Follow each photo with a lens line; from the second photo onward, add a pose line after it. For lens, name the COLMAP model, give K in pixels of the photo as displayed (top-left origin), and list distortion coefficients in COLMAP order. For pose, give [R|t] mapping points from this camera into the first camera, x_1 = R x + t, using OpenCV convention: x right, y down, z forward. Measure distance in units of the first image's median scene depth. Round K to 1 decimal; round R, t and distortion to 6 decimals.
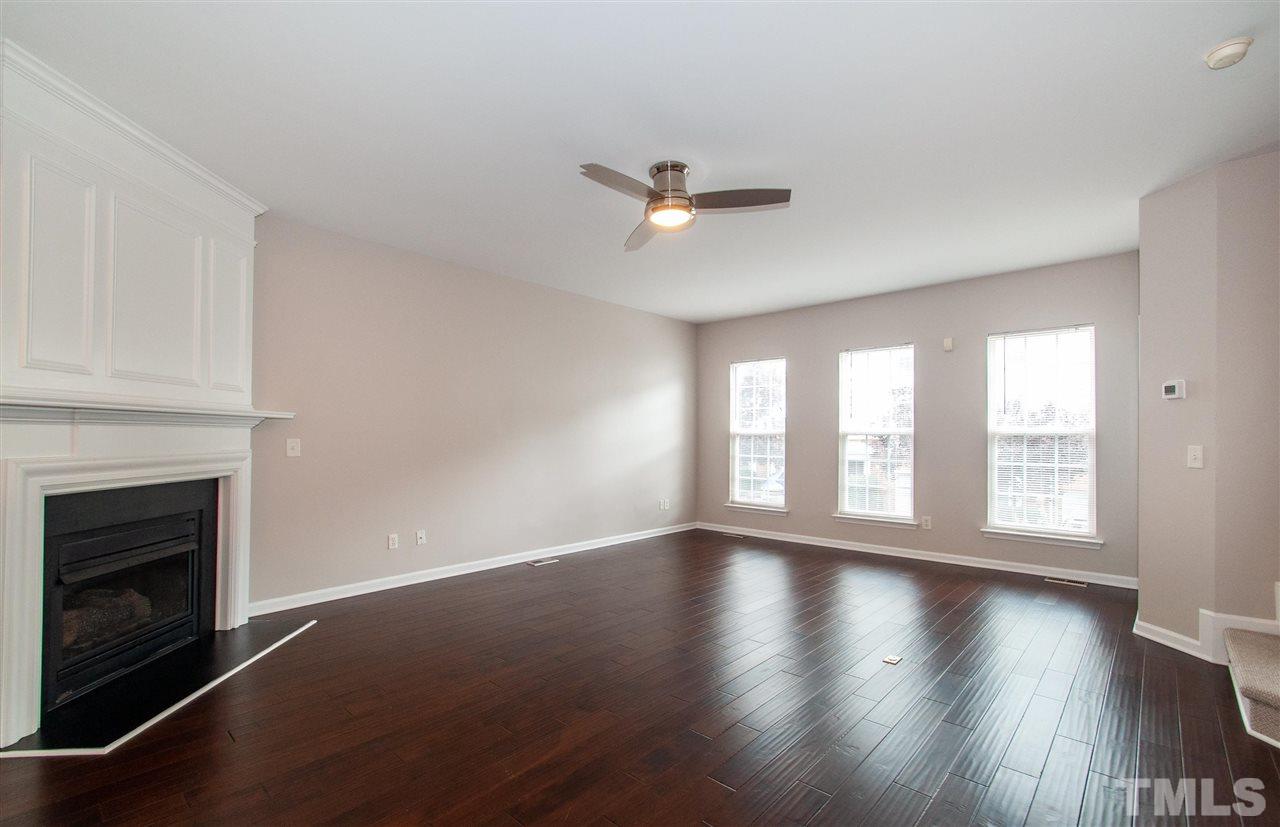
lens RADIAL K [[588.3, 0, 638.2], [0, 588.3, 420.9], [0, 0, 1]] dist [-0.001115, -0.000280]
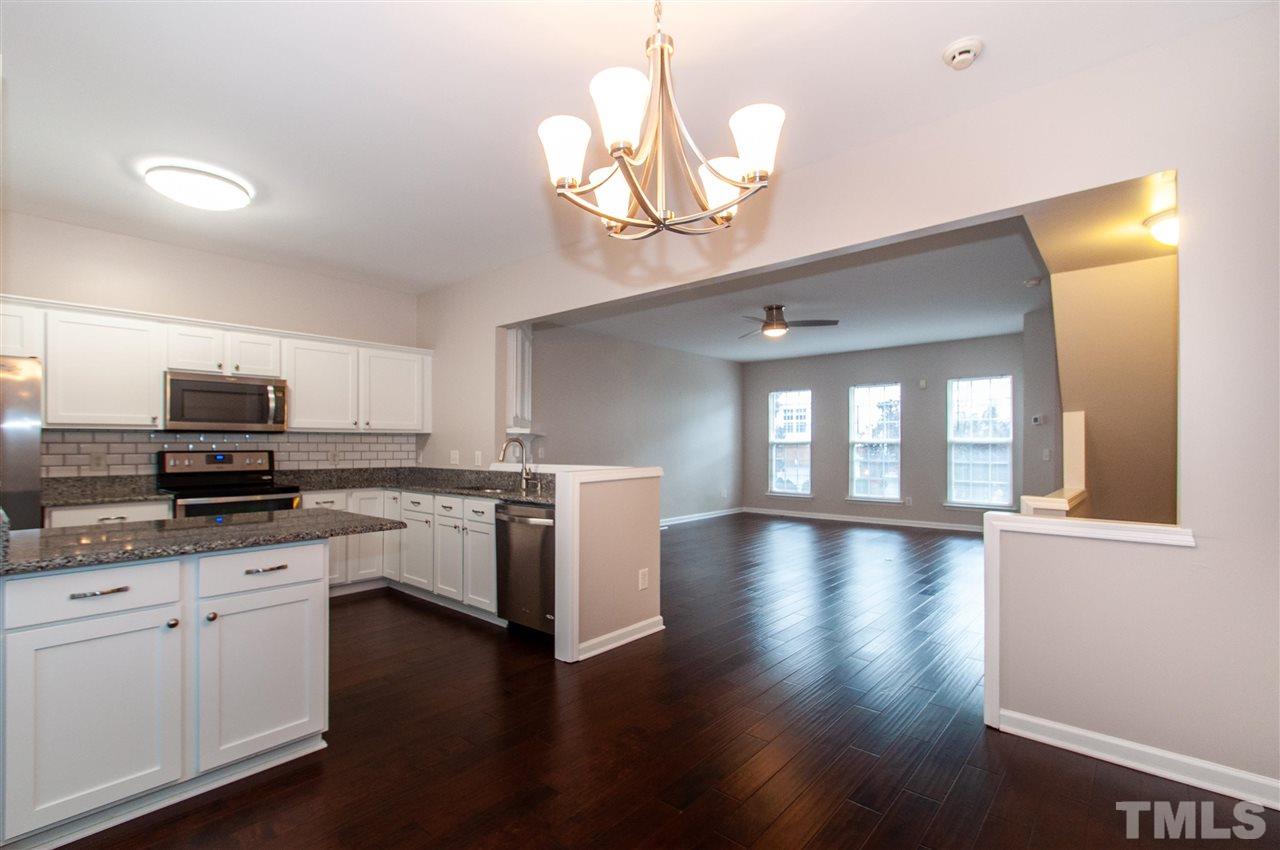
lens RADIAL K [[571.6, 0, 639.7], [0, 571.6, 432.8], [0, 0, 1]] dist [0.001232, 0.000588]
pose [[0.999938, -0.004152, 0.010343, -0.179543], [0.004109, 0.999983, 0.004247, -0.010306], [-0.010360, -0.004204, 0.999937, -0.382347]]
